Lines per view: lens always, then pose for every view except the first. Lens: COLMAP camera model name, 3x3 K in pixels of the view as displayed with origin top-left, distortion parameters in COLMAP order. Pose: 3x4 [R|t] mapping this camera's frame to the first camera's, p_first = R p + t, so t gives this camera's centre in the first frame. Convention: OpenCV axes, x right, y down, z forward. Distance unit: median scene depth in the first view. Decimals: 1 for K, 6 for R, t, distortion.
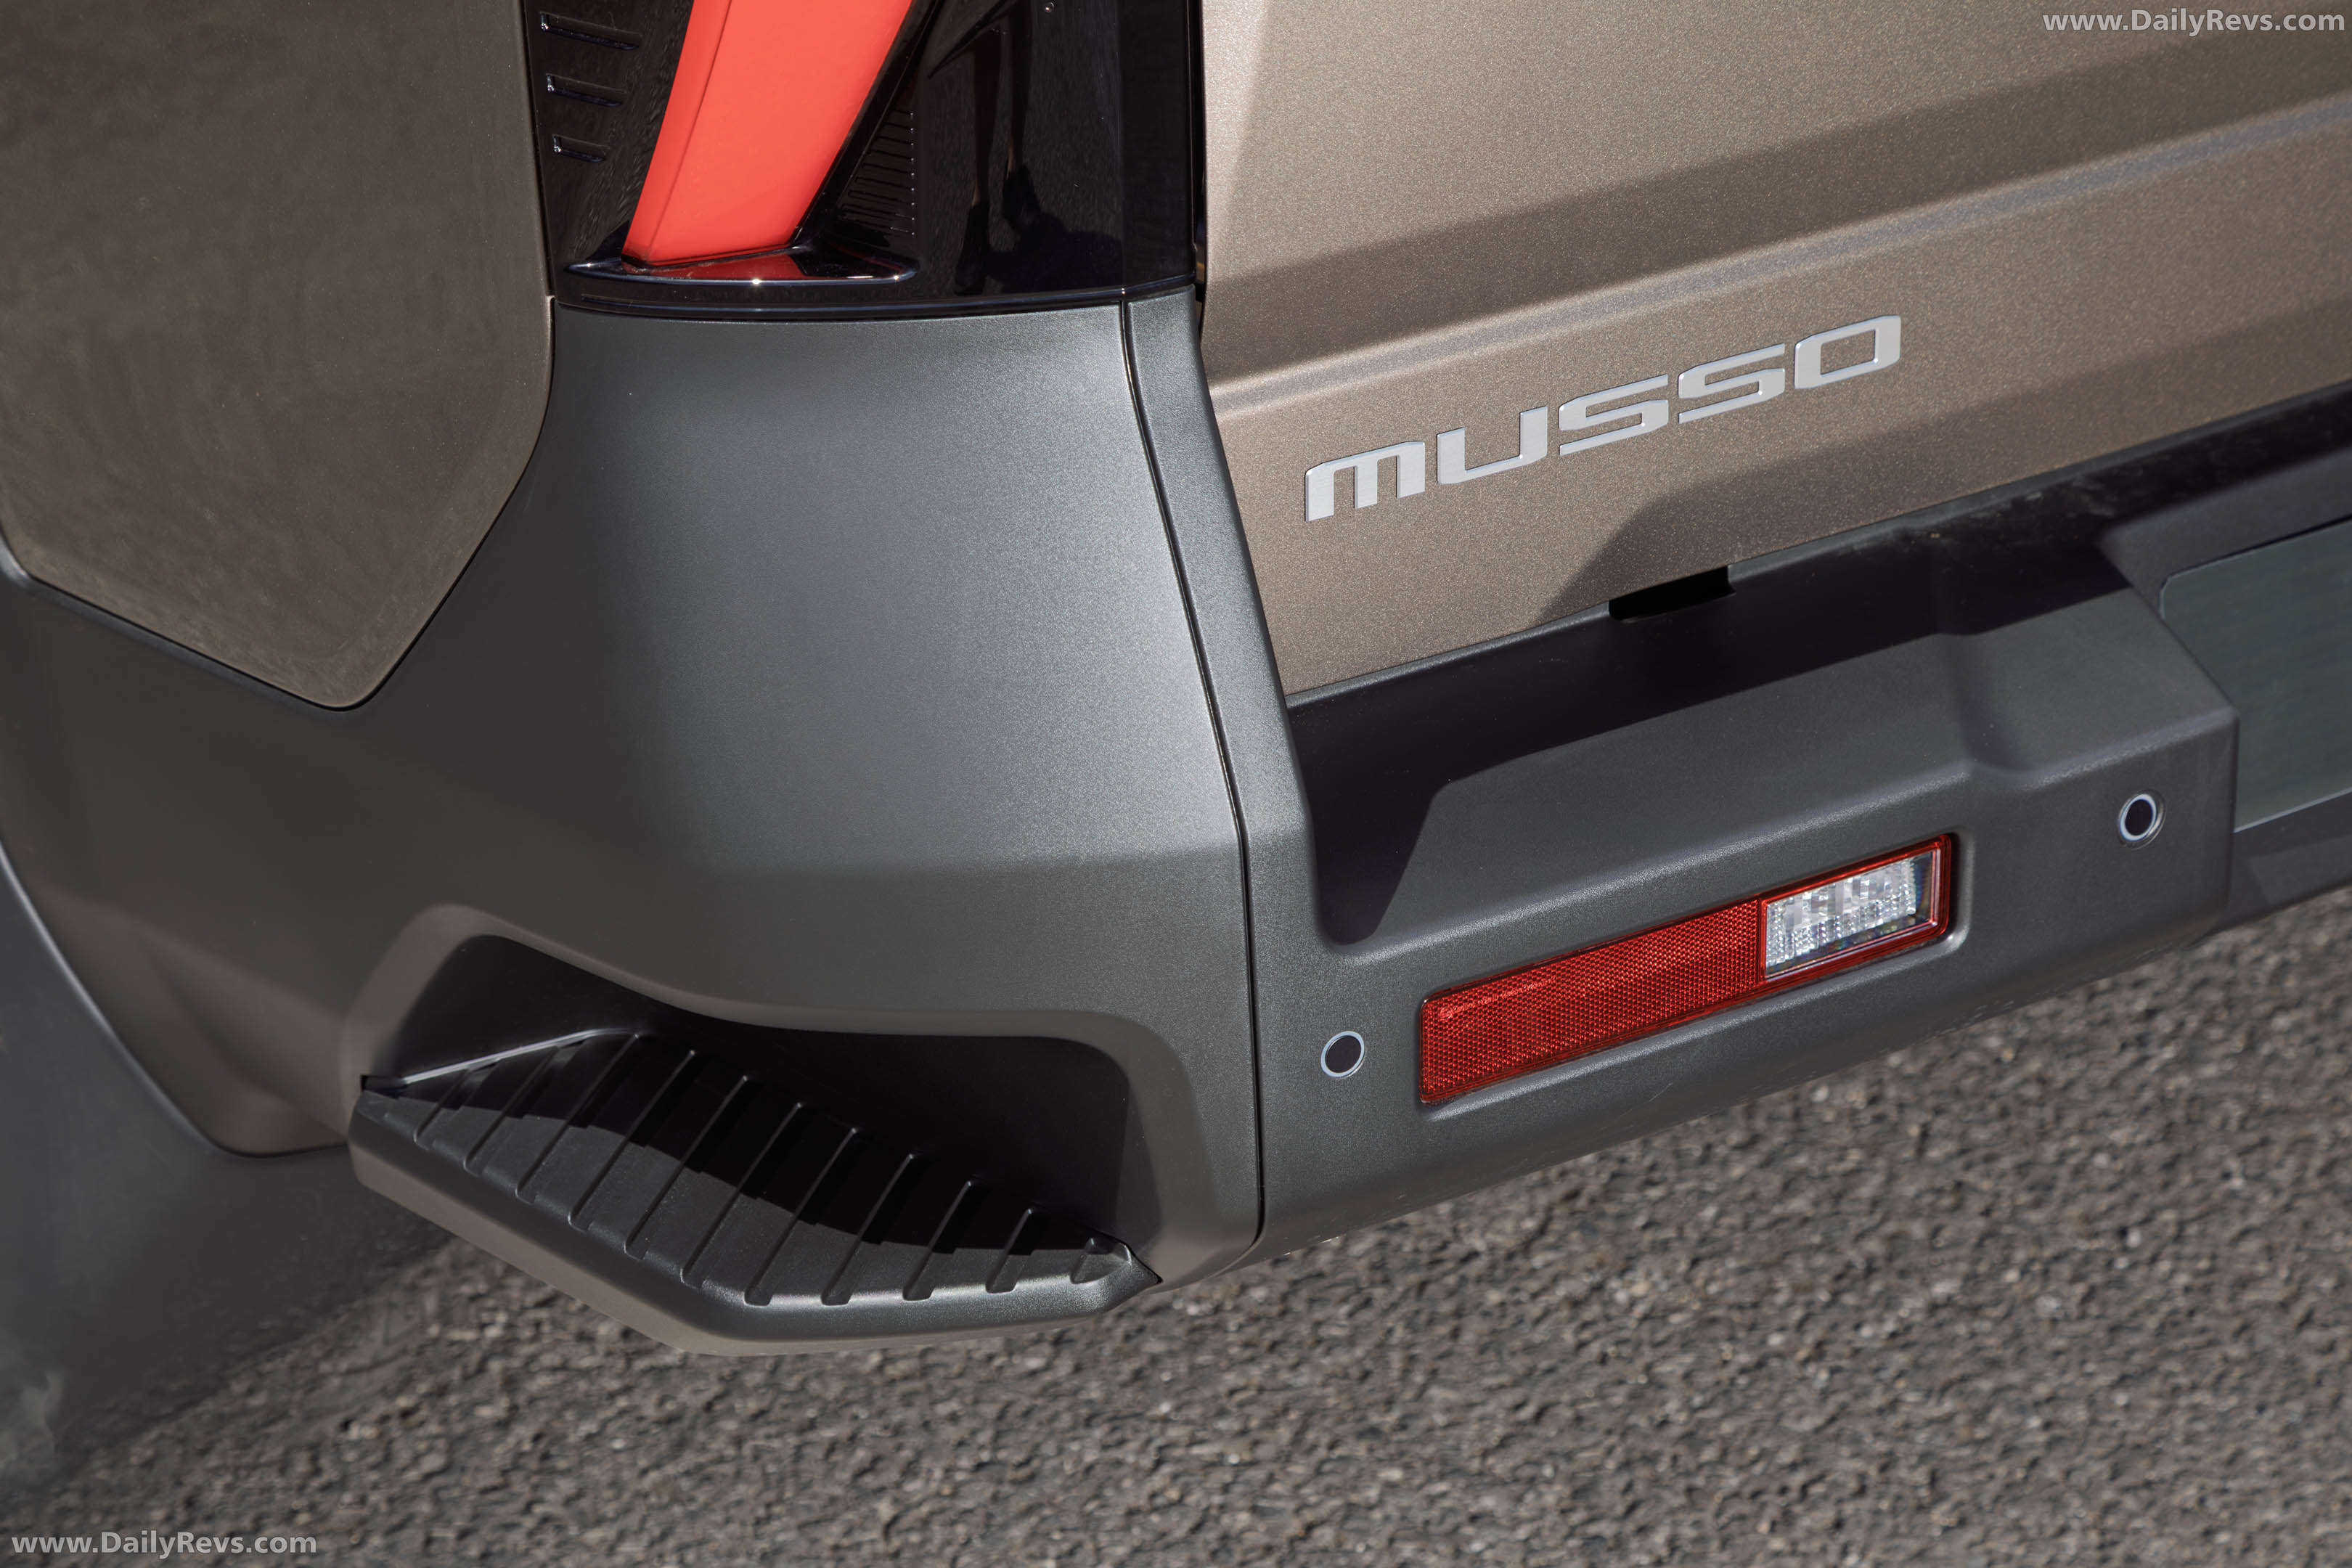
lens RADIAL K [[5975.4, 0, 1176.7], [0, 5975.4, 766.9], [0, 0, 1]] dist [0.010065, 0.000000]
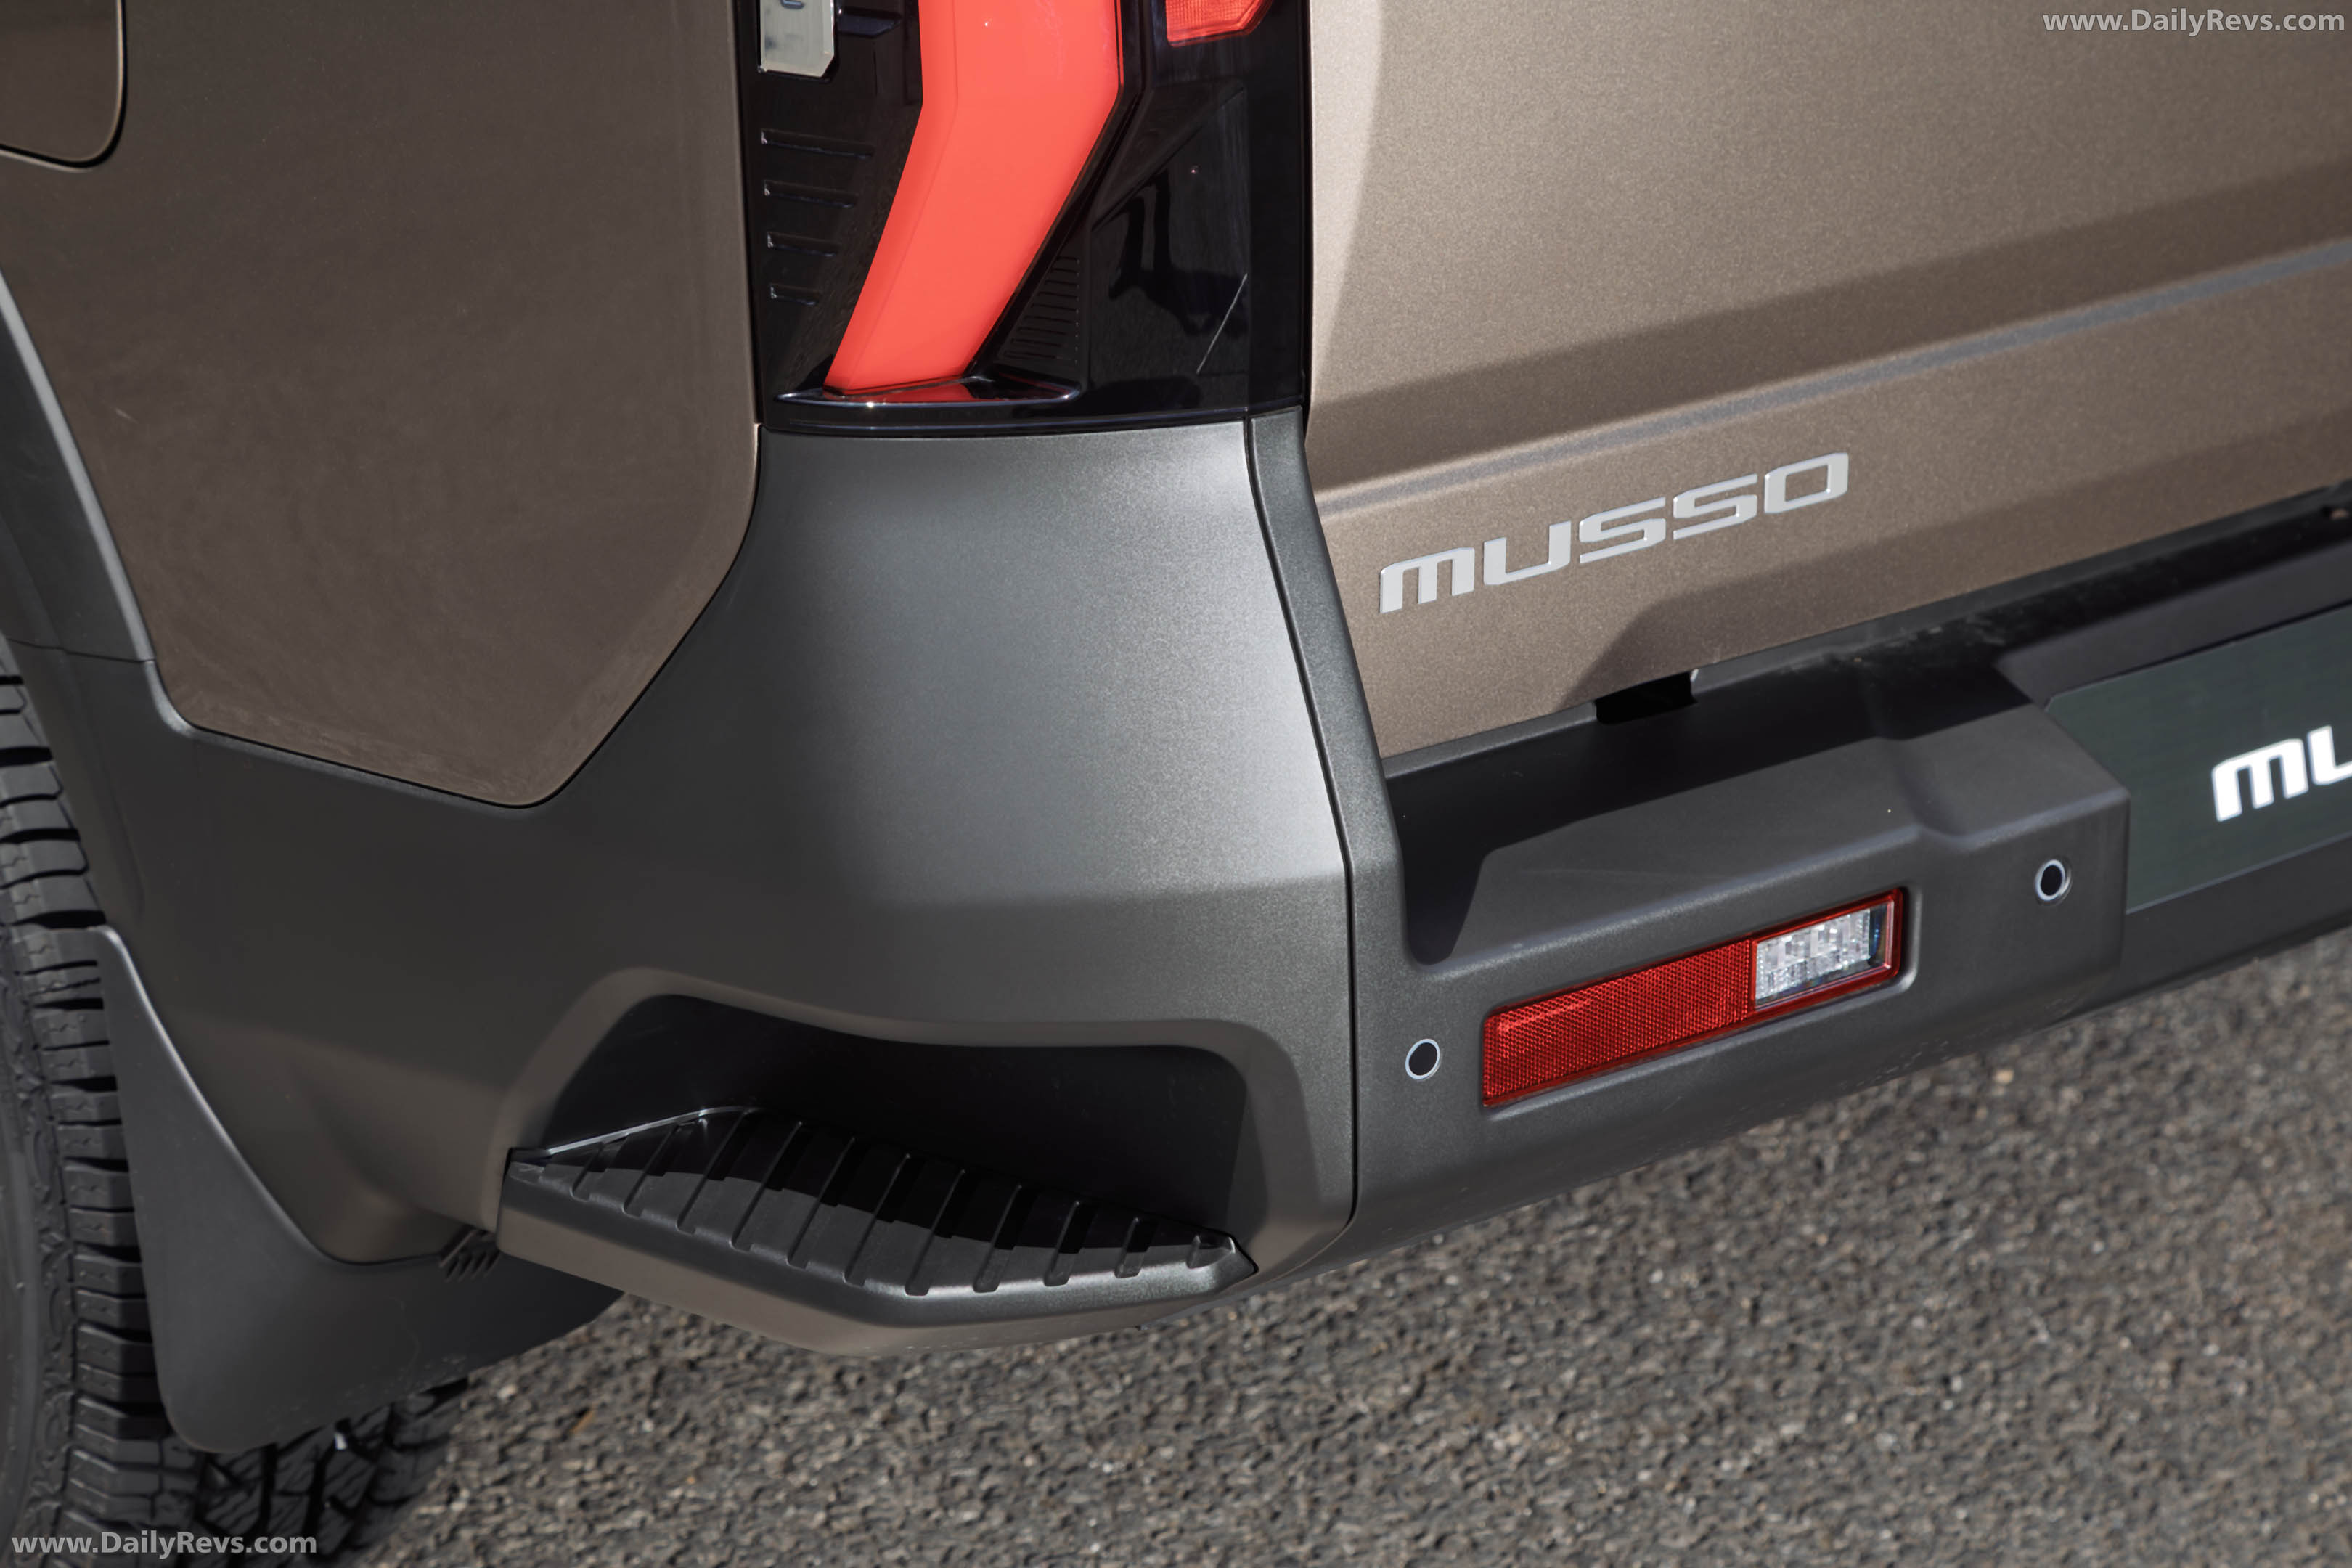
lens RADIAL K [[6340.2, 0, 1194.2], [0, 6340.2, 782.5], [0, 0, 1]] dist [0.003730, 0.000000]
pose [[0.996156, -0.014596, 0.086372, -0.082507], [0.021533, 0.996567, -0.079938, 0.061277], [-0.084908, 0.081490, 0.993051, -0.164256]]
